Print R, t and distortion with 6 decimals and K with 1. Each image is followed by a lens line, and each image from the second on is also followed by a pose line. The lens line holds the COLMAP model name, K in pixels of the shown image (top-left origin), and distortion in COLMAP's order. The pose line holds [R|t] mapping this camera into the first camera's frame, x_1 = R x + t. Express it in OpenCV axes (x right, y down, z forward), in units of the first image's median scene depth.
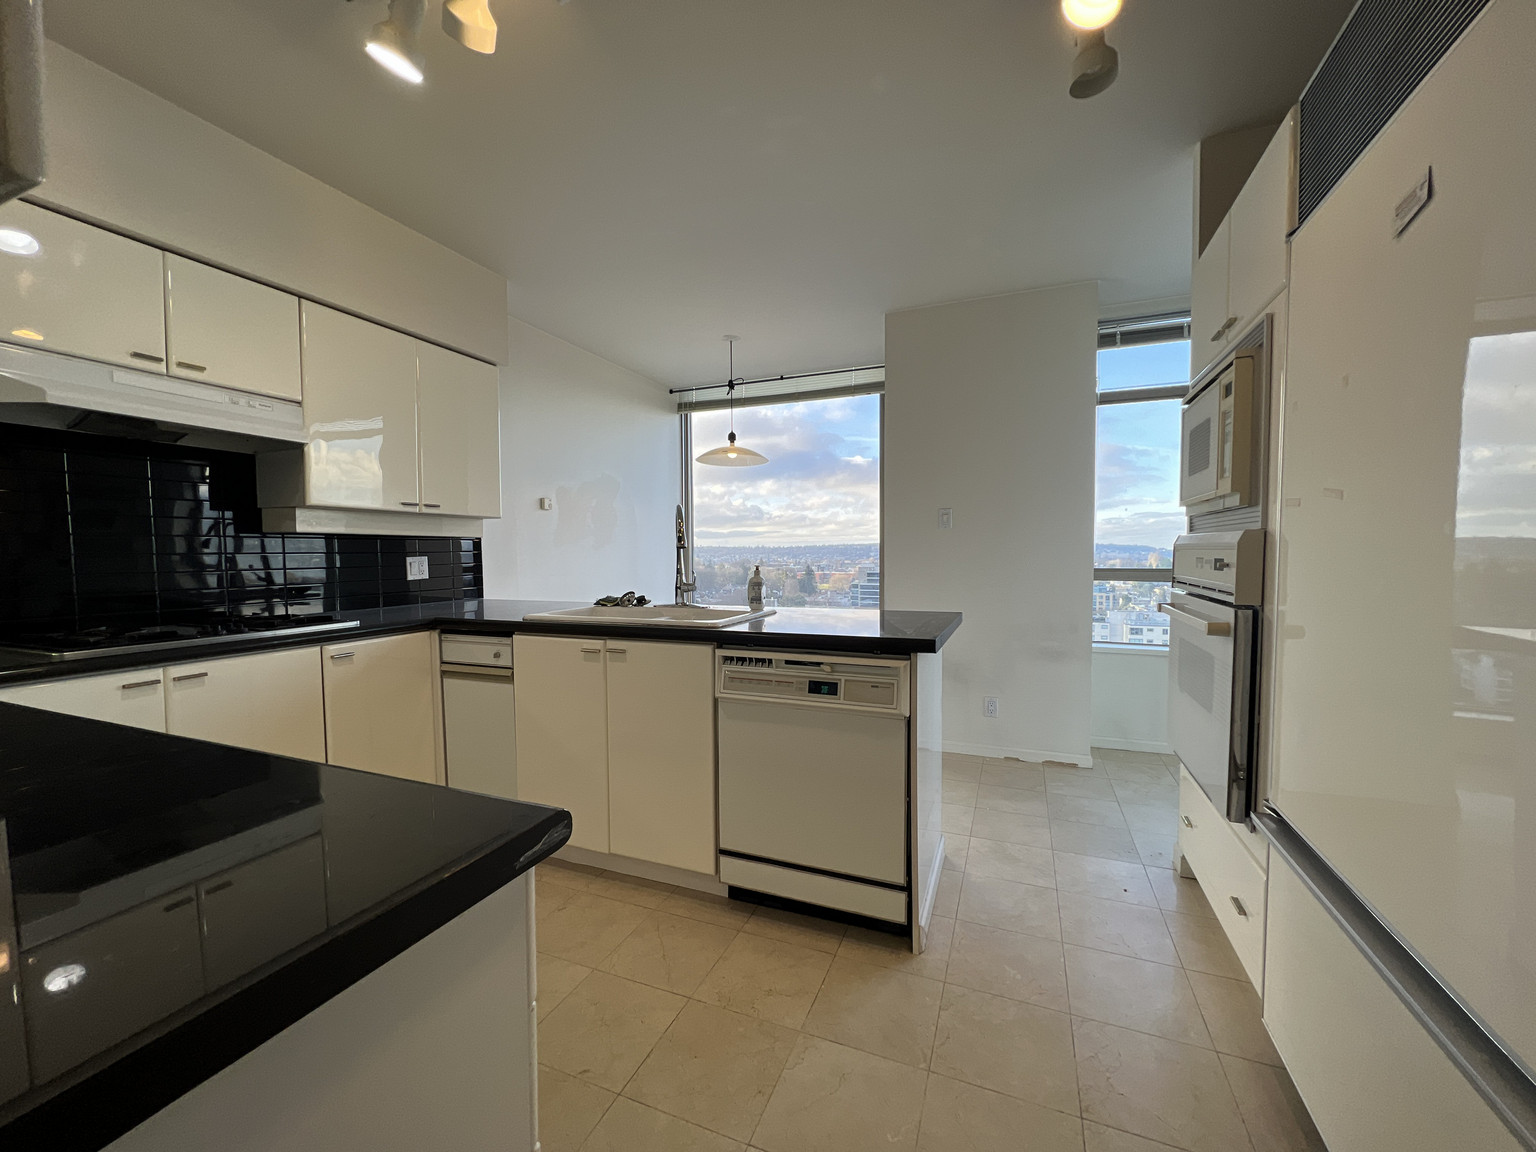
lens RADIAL K [[611.2, 0, 771.2], [0, 611.2, 580.7], [0, 0, 1]] dist [0.000428, -0.000104]
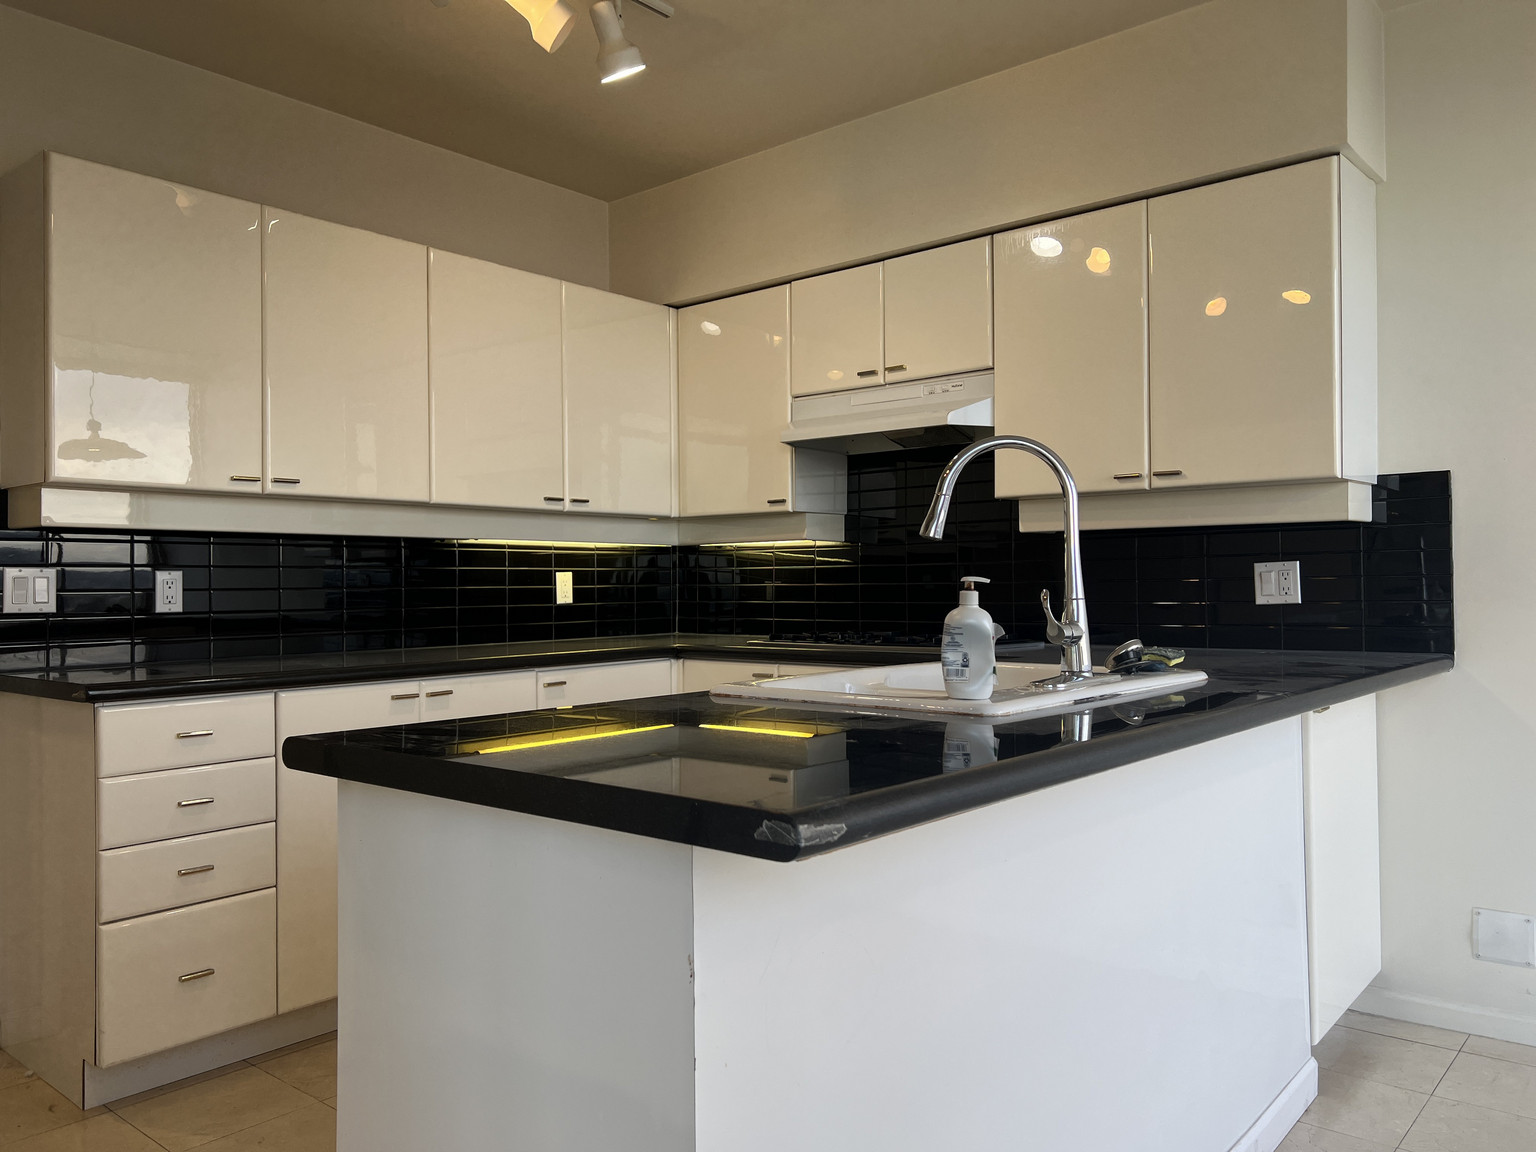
lens RADIAL K [[1177.1, 0, 768.0], [0, 1177.1, 576.0], [0, 0, 1]] dist [0.085987, -0.000084]
pose [[-0.322928, -0.000572, -0.946423, 0.707820], [-0.034593, 0.999339, 0.011199, -0.029097], [0.945791, 0.036356, -0.322735, 1.140457]]
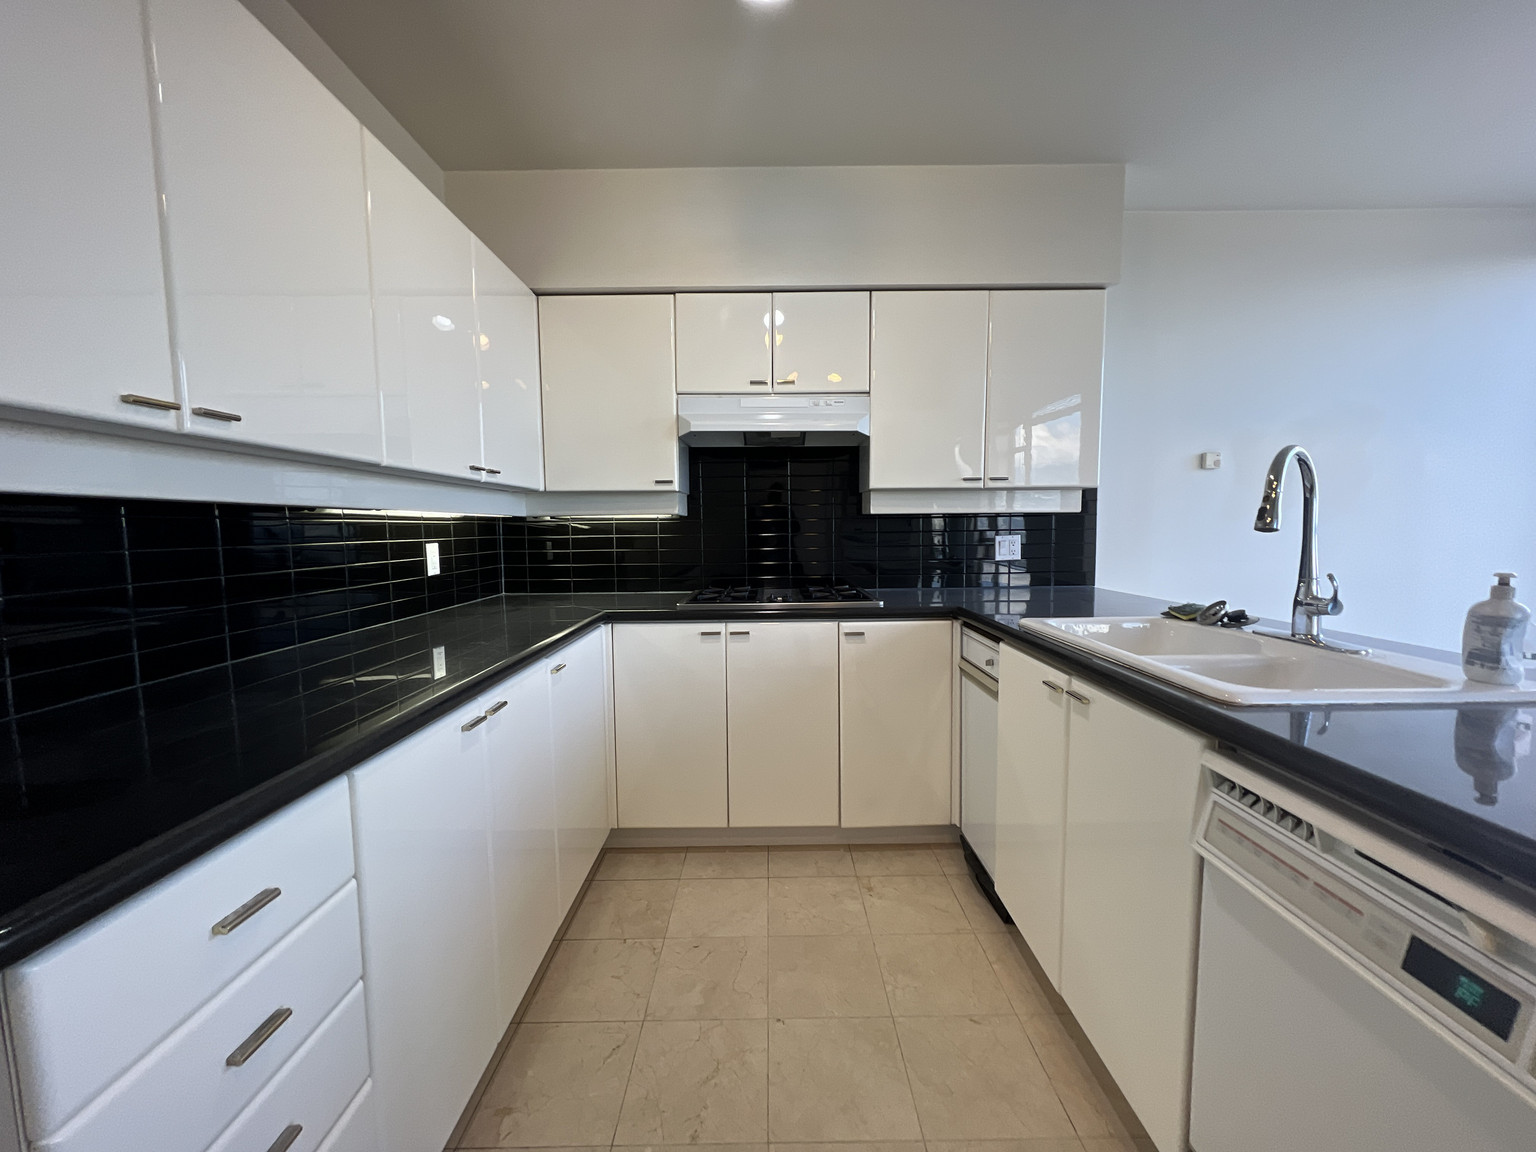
lens RADIAL K [[611.8, 0, 774.9], [0, 611.8, 580.9], [0, 0, 1]] dist [-0.001623, -0.000064]
pose [[0.382910, 0.082780, -0.920069, 0.166407], [-0.035209, 0.996561, 0.075009, -0.034266], [0.923114, 0.003673, 0.384508, 0.407206]]
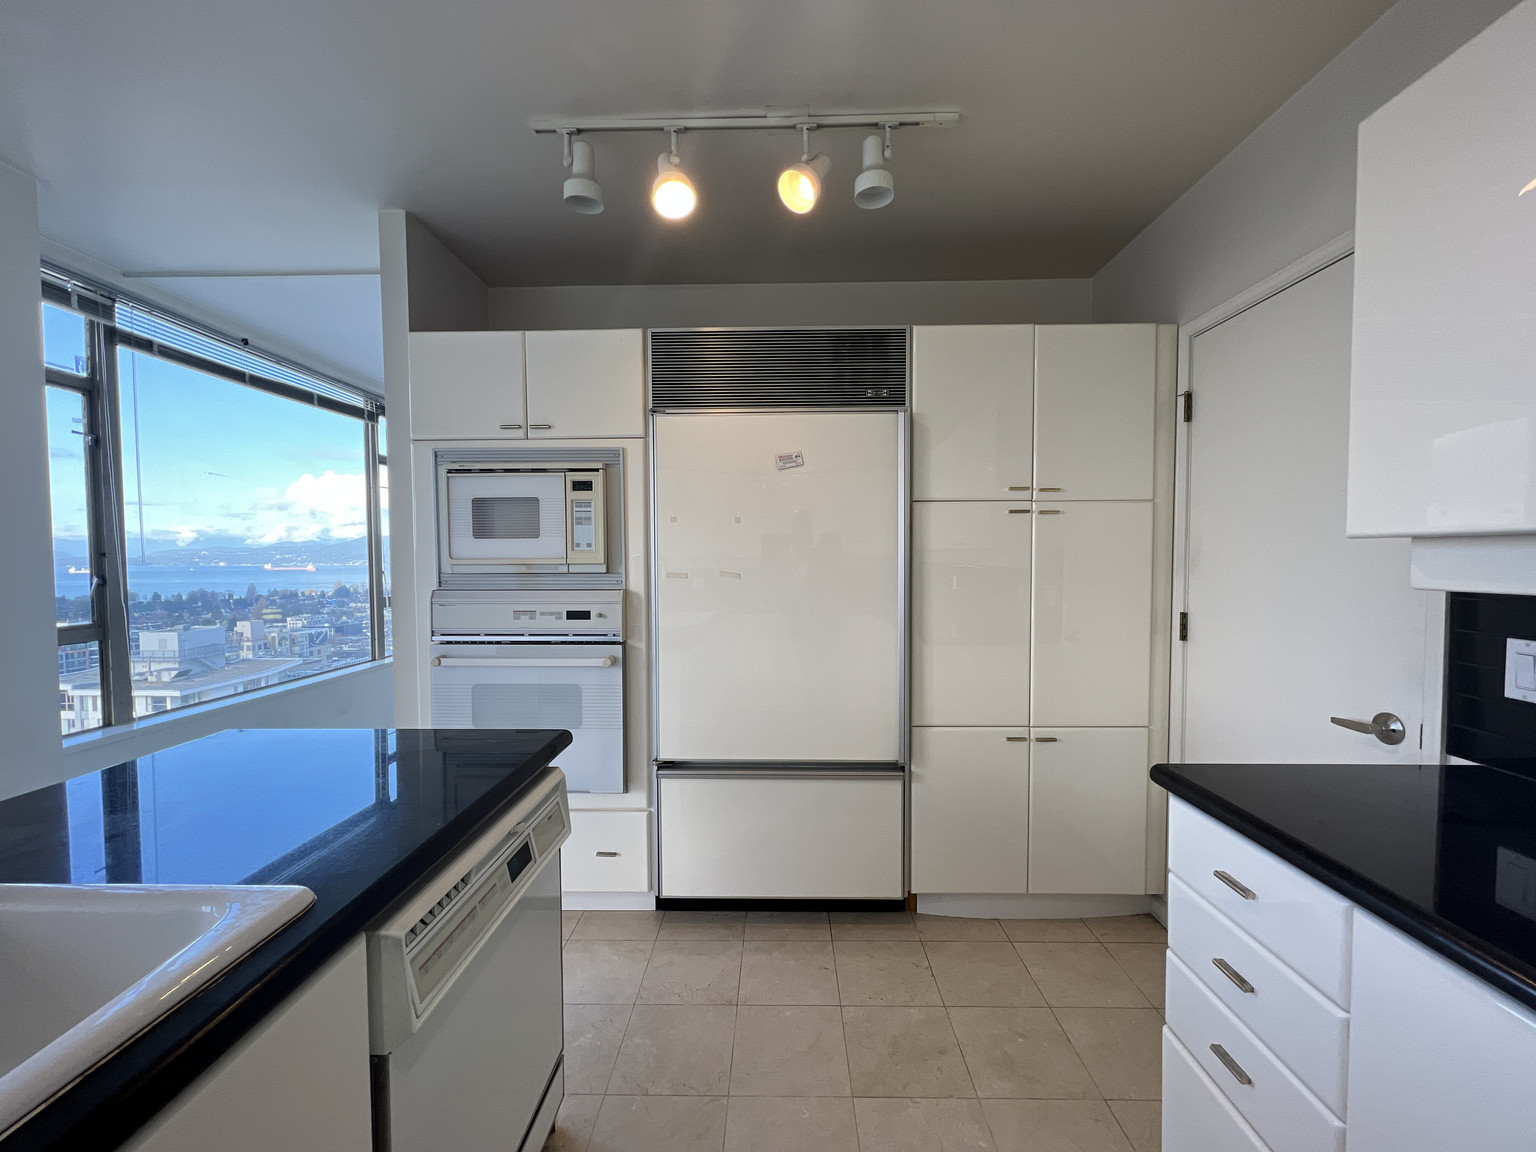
lens RADIAL K [[611.2, 0, 771.2], [0, 611.2, 580.7], [0, 0, 1]] dist [0.000428, -0.000104]
pose [[-0.360947, -0.027268, 0.932188, -0.433917], [0.050637, 0.997525, 0.048786, -0.096162], [-0.931211, 0.064812, -0.358673, 0.716109]]
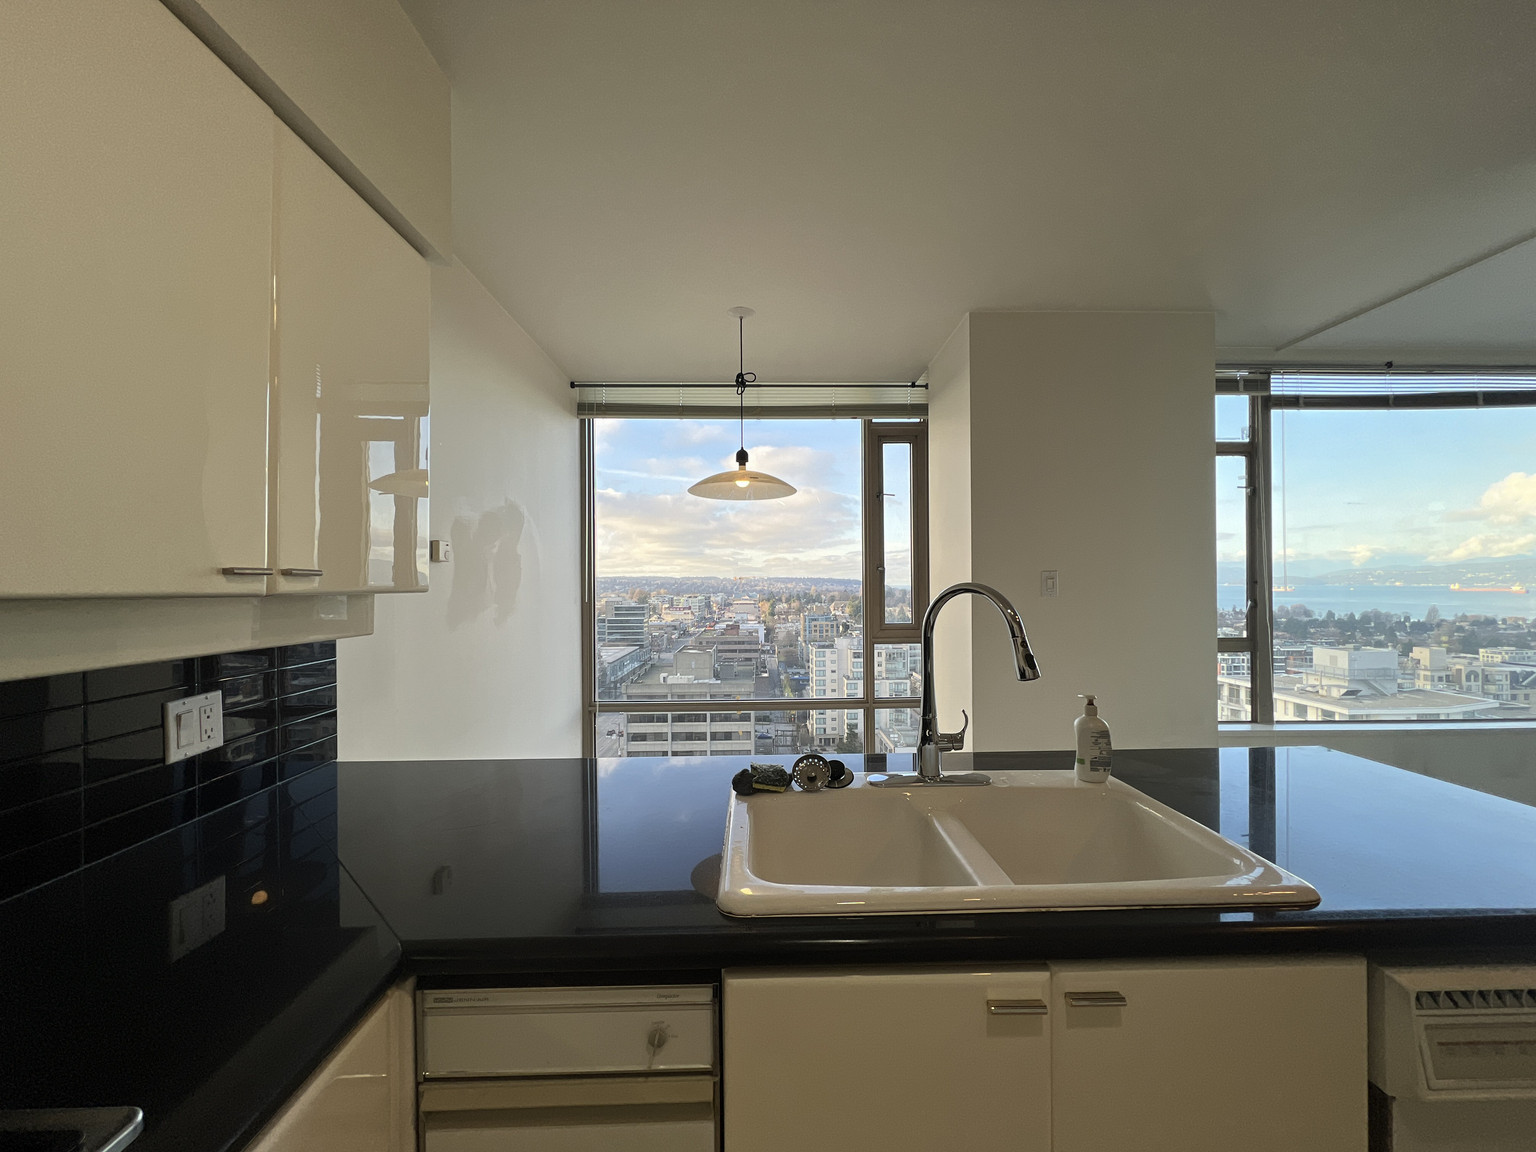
lens RADIAL K [[611.2, 0, 771.2], [0, 611.2, 580.7], [0, 0, 1]] dist [0.000428, -0.000104]
pose [[0.917183, 0.002392, 0.398459, -0.499607], [0.019237, 0.998550, -0.050277, -0.106135], [-0.398001, 0.053778, 0.915807, 0.624007]]
